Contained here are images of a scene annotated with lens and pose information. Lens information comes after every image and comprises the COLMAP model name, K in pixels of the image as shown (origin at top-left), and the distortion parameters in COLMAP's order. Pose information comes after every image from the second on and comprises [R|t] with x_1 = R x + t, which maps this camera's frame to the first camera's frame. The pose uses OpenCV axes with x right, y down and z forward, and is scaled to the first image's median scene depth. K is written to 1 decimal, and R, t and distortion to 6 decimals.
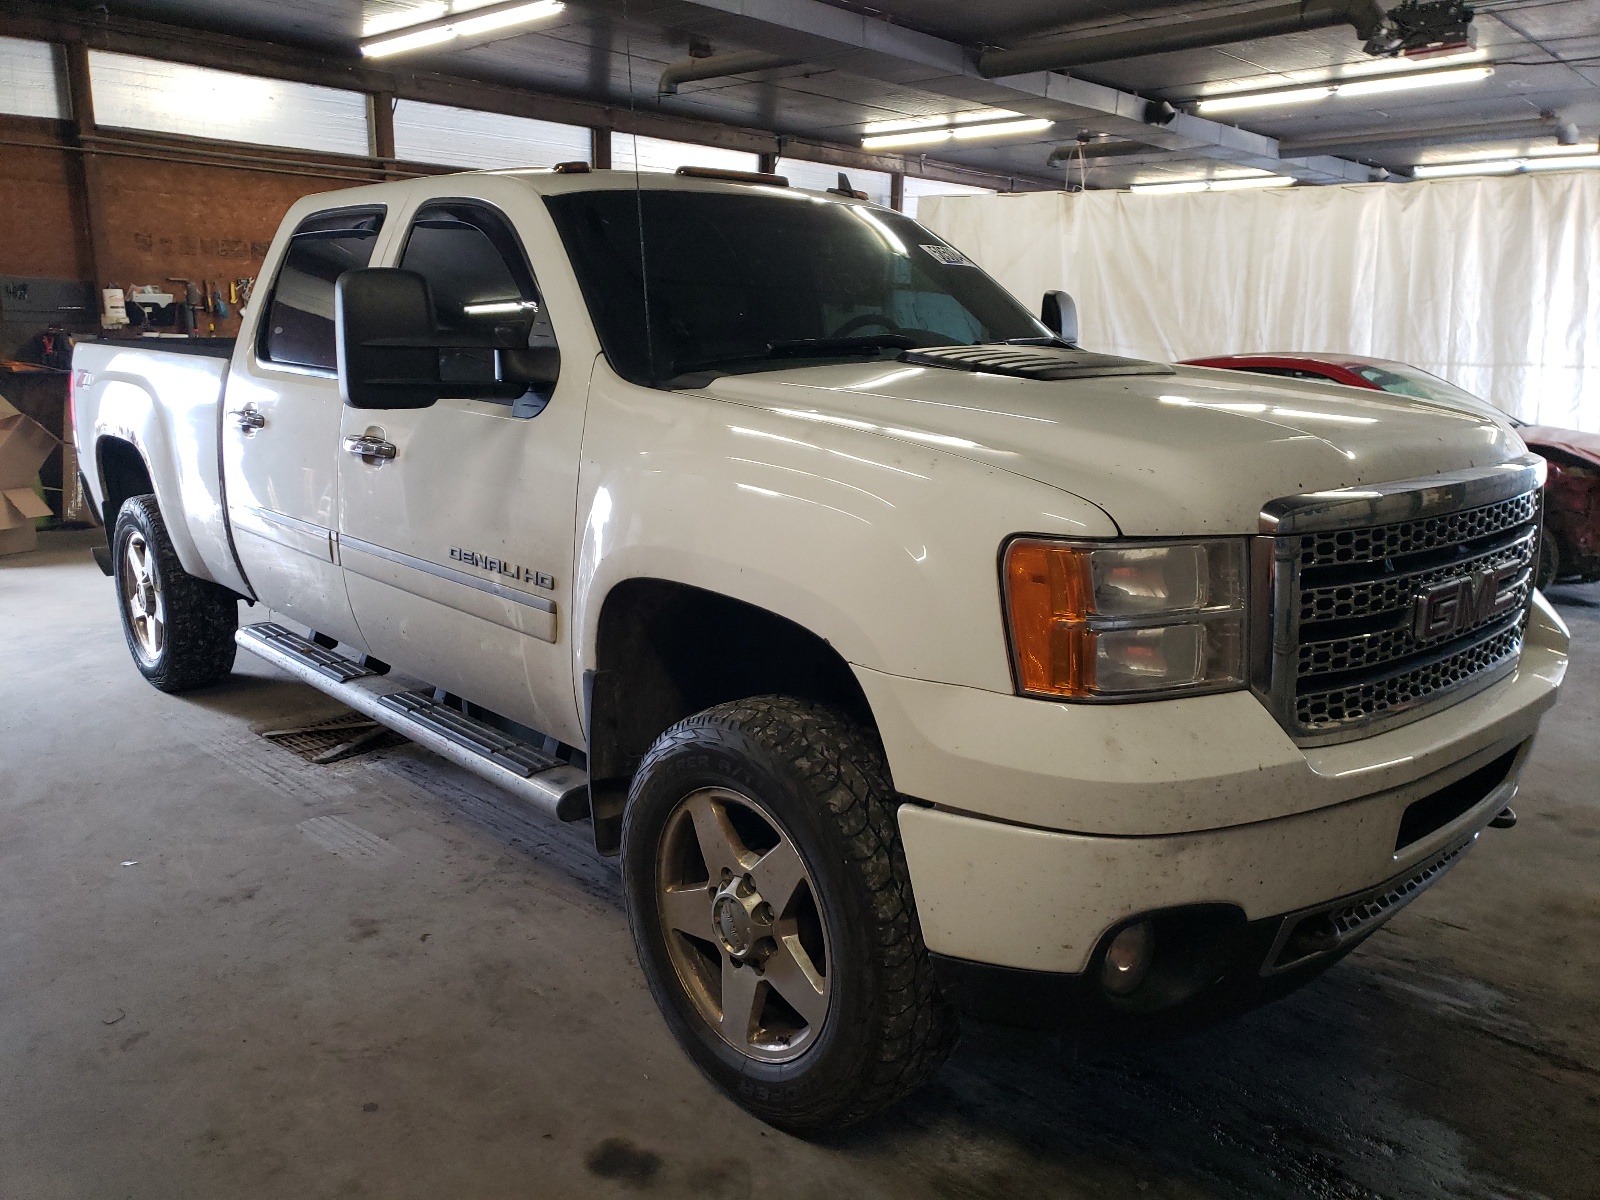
lens RADIAL K [[1251.4, 0, 804.9], [0, 1251.4, 594.6], [0, 0, 1]] dist [0.007806, -0.011957]
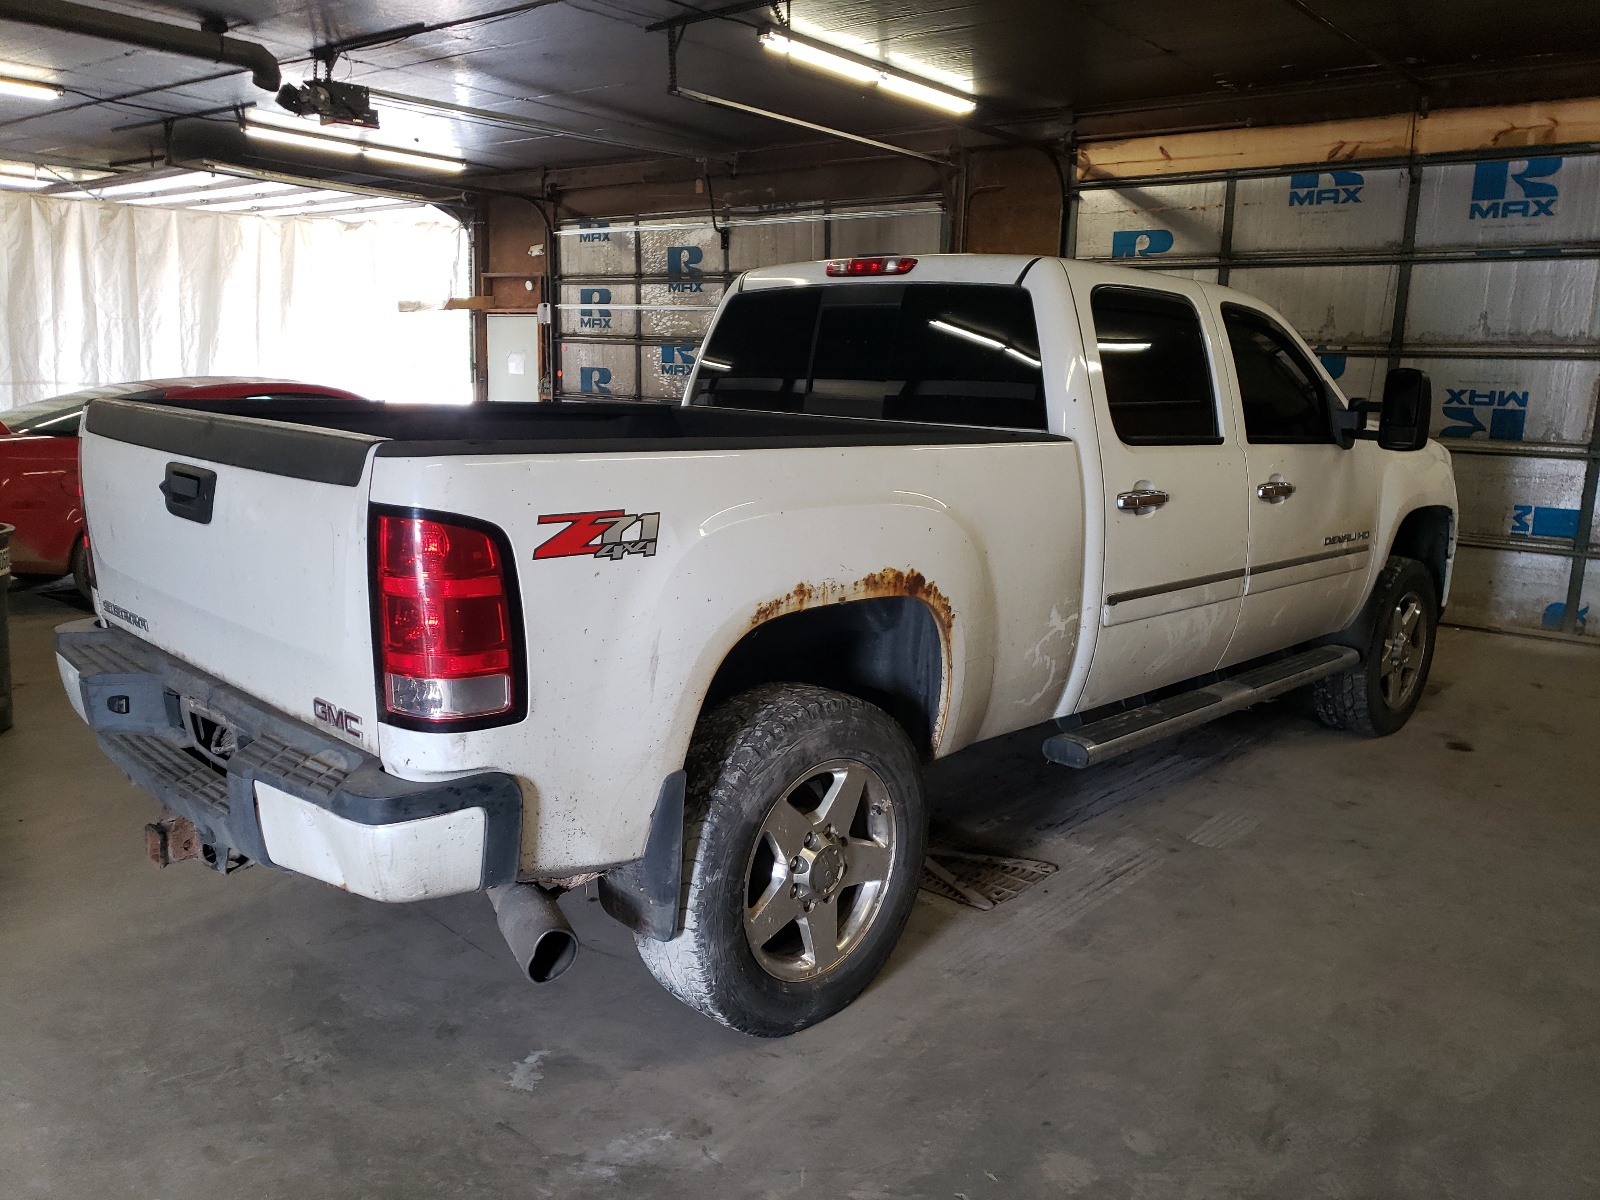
lens RADIAL K [[1251.4, 0, 795.6], [0, 1251.4, 600.8], [0, 0, 1]] dist [0.007806, -0.011957]
pose [[-0.068699, -0.179644, 0.981330, -0.510369], [0.171762, 0.966836, 0.189015, -0.104777], [-0.982740, 0.181540, -0.035564, 0.494571]]
